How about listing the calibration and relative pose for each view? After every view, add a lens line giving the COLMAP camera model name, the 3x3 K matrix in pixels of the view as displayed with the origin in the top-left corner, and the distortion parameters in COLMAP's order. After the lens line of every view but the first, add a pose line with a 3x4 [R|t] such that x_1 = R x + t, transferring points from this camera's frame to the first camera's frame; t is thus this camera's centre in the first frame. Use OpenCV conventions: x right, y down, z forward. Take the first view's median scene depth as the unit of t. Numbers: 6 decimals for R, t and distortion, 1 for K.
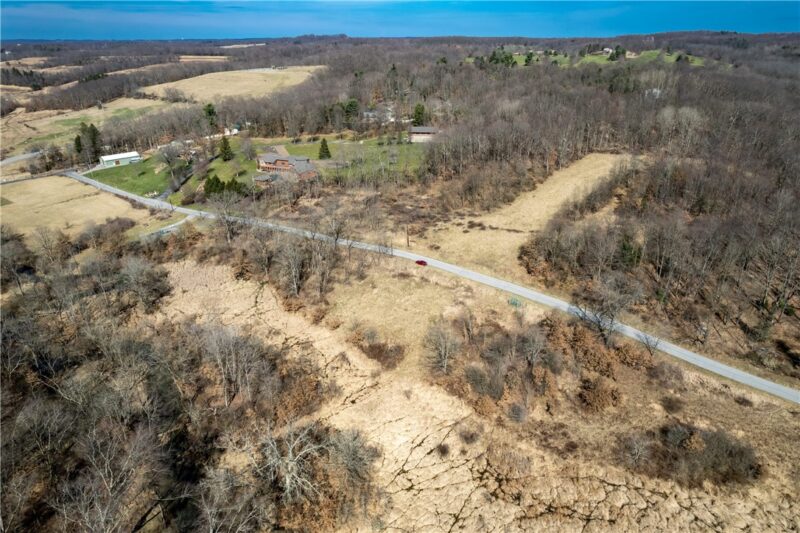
lens RADIAL K [[516.0, 0, 405.3], [0, 516.0, 264.2], [0, 0, 1]] dist [-0.077740, 0.068361]
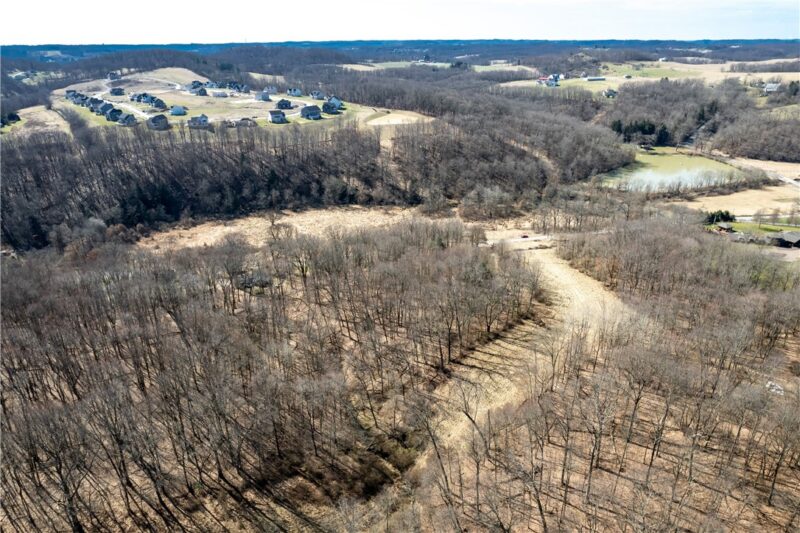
lens RADIAL K [[516.0, 0, 402.7], [0, 516.0, 268.1], [0, 0, 1]] dist [-0.077740, 0.068361]
pose [[-0.654551, 0.323145, -0.683477, 1.529363], [-0.299082, 0.719619, 0.626656, -0.894255], [0.694344, 0.614594, -0.374381, 1.449270]]
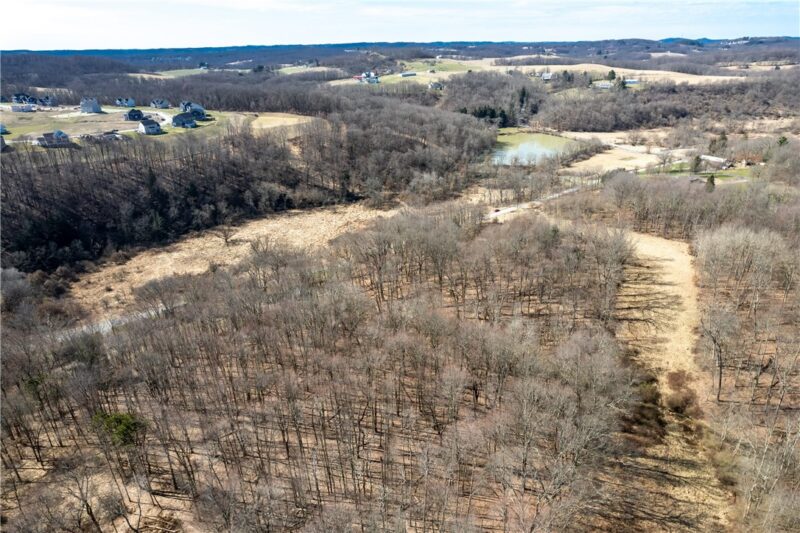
lens RADIAL K [[516.0, 0, 404.4], [0, 516.0, 269.7], [0, 0, 1]] dist [-0.077740, 0.068361]
pose [[-0.259872, 0.406824, -0.875763, 1.862132], [-0.381184, 0.790052, 0.480120, -0.606892], [0.887223, 0.458597, -0.050237, 0.910635]]
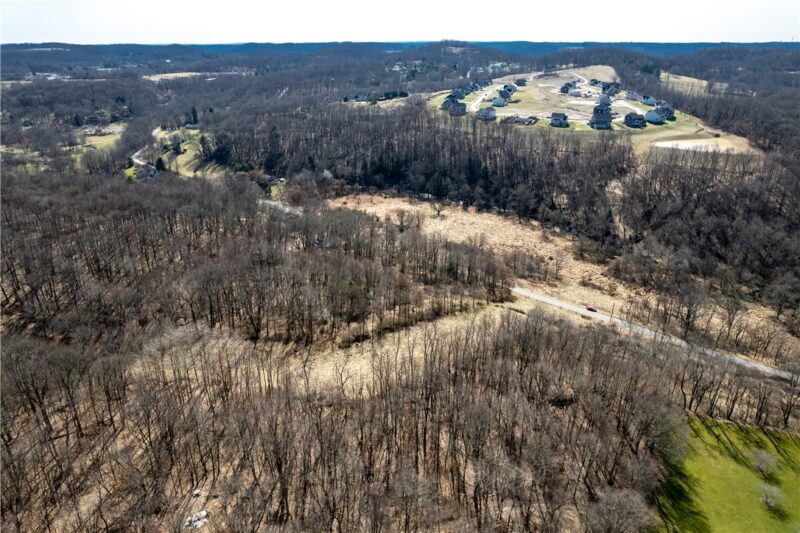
lens RADIAL K [[516.0, 0, 405.6], [0, 516.0, 265.1], [0, 0, 1]] dist [-0.077740, 0.068361]
pose [[-0.997456, -0.016642, 0.069321, 0.401866], [0.040528, 0.667600, 0.743416, -1.053140], [-0.058651, 0.744334, -0.665227, 1.825161]]
